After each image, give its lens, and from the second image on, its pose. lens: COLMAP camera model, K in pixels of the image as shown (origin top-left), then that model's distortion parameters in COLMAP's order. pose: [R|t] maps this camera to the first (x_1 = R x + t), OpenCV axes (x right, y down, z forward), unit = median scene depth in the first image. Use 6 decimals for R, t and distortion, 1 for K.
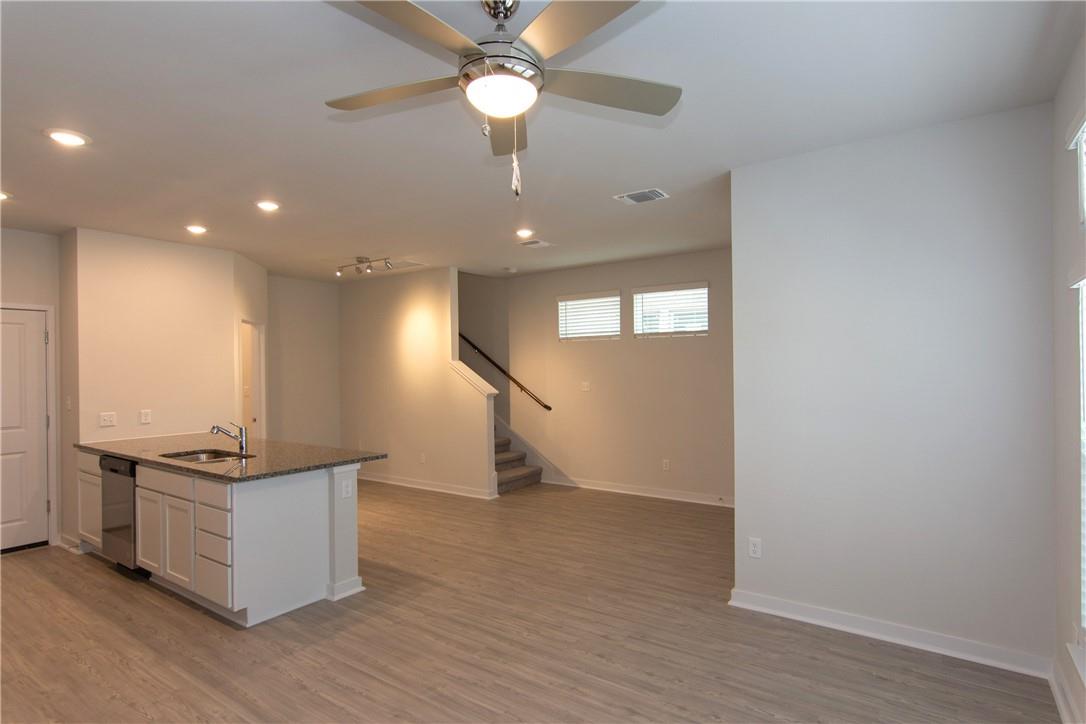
lens RADIAL K [[561.4, 0, 546.3], [0, 561.4, 371.3], [0, 0, 1]] dist [0.005940, 0.000773]
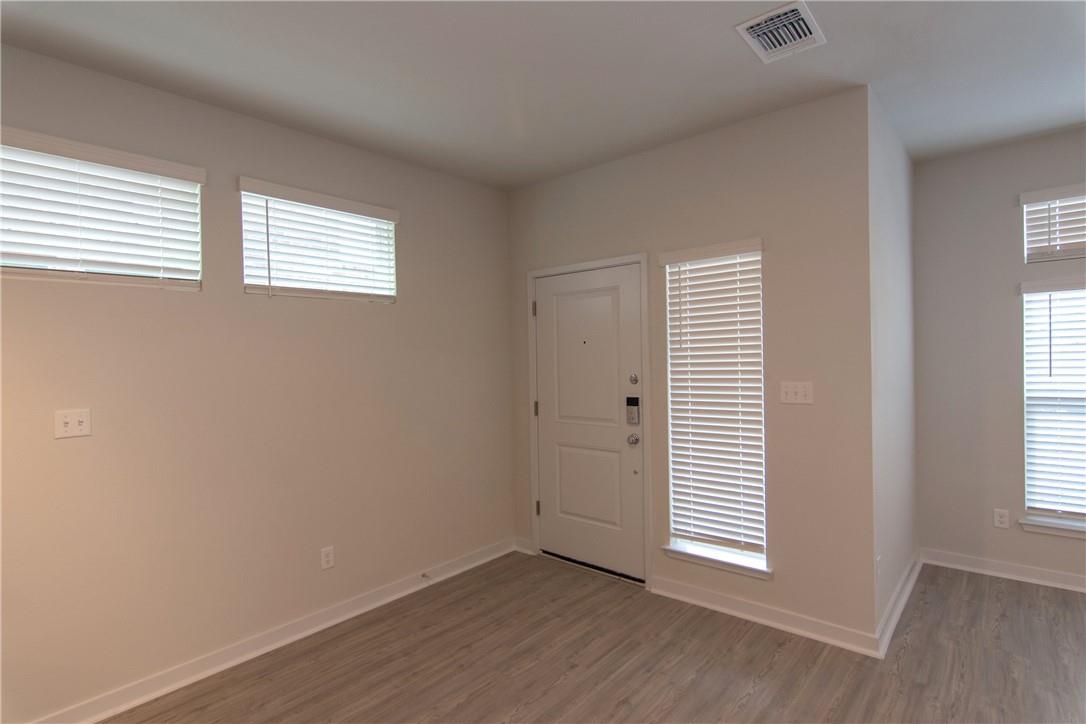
lens RADIAL K [[542.0, 0, 547.2], [0, 542.0, 365.9], [0, 0, 1]] dist [-0.003542, 0.003762]
pose [[0.094930, -0.009102, 0.995442, -0.234012], [0.029911, 0.999533, 0.006287, 0.000636], [-0.995035, 0.029178, 0.095158, 0.723181]]
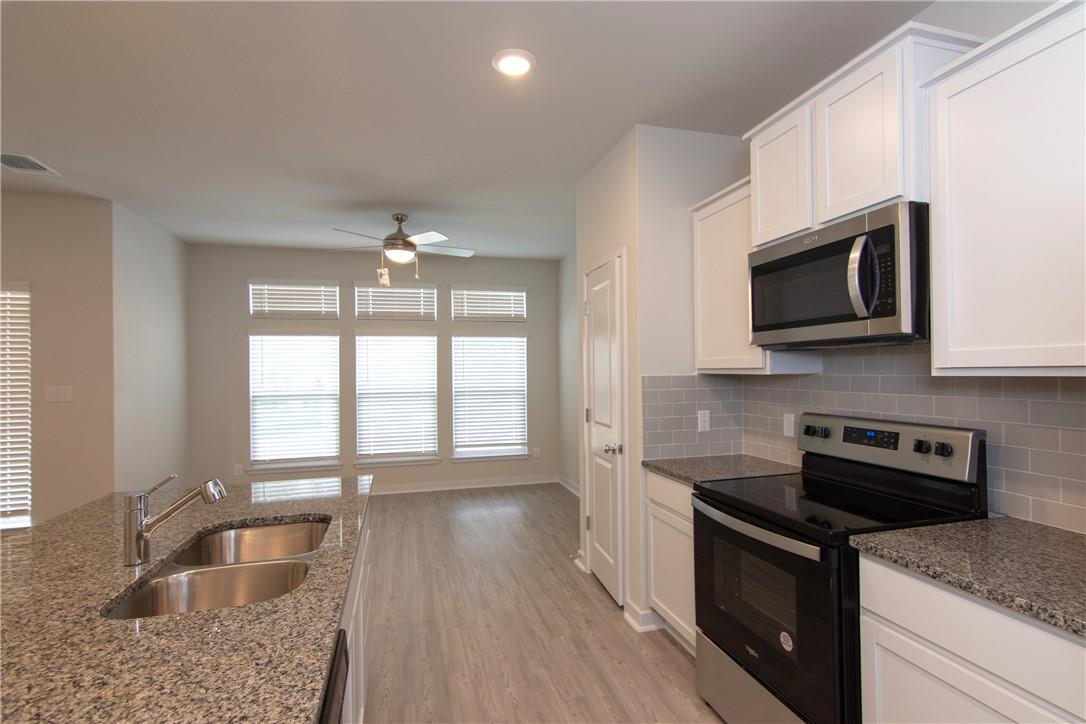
lens RADIAL K [[529.7, 0, 550.6], [0, 529.7, 367.6], [0, 0, 1]] dist [0.002582, 0.000736]
pose [[-0.782213, 0.022140, 0.622618, -0.592885], [0.023822, 0.999700, -0.005621, 0.016974], [-0.622556, 0.010435, -0.782506, 0.692430]]
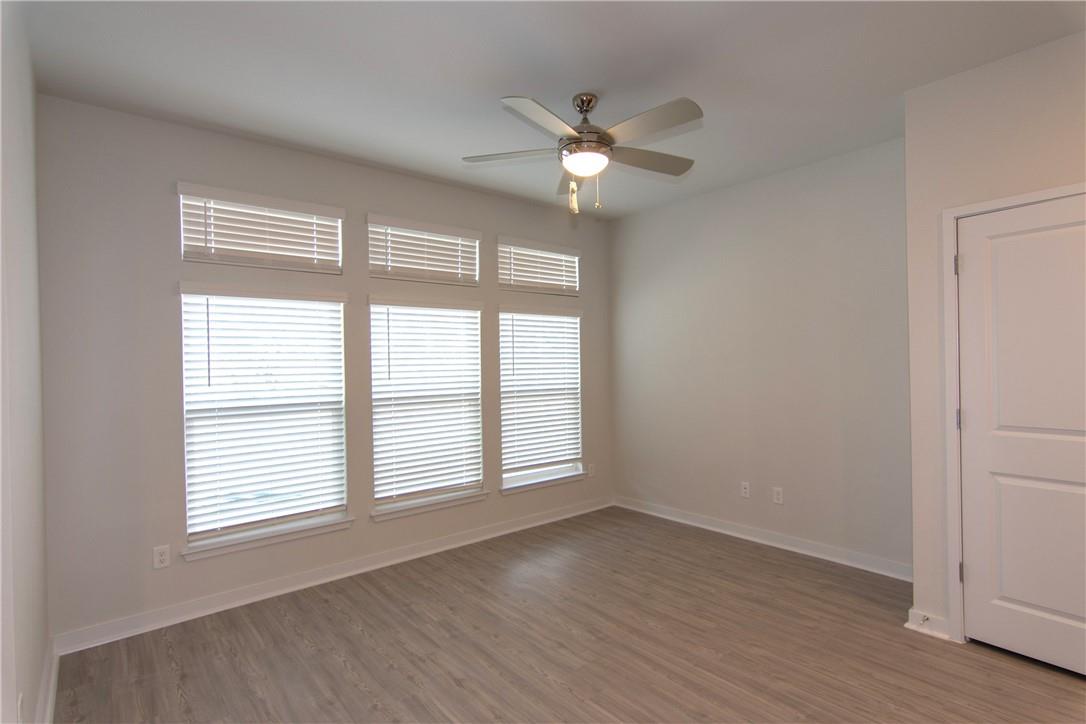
lens RADIAL K [[542.0, 0, 553.7], [0, 542.0, 367.2], [0, 0, 1]] dist [-0.003542, 0.003762]
pose [[-0.970422, 0.025657, 0.240049, -0.093990], [0.029128, 0.999516, 0.010921, 0.014352], [-0.239653, 0.017590, -0.970699, 0.690301]]
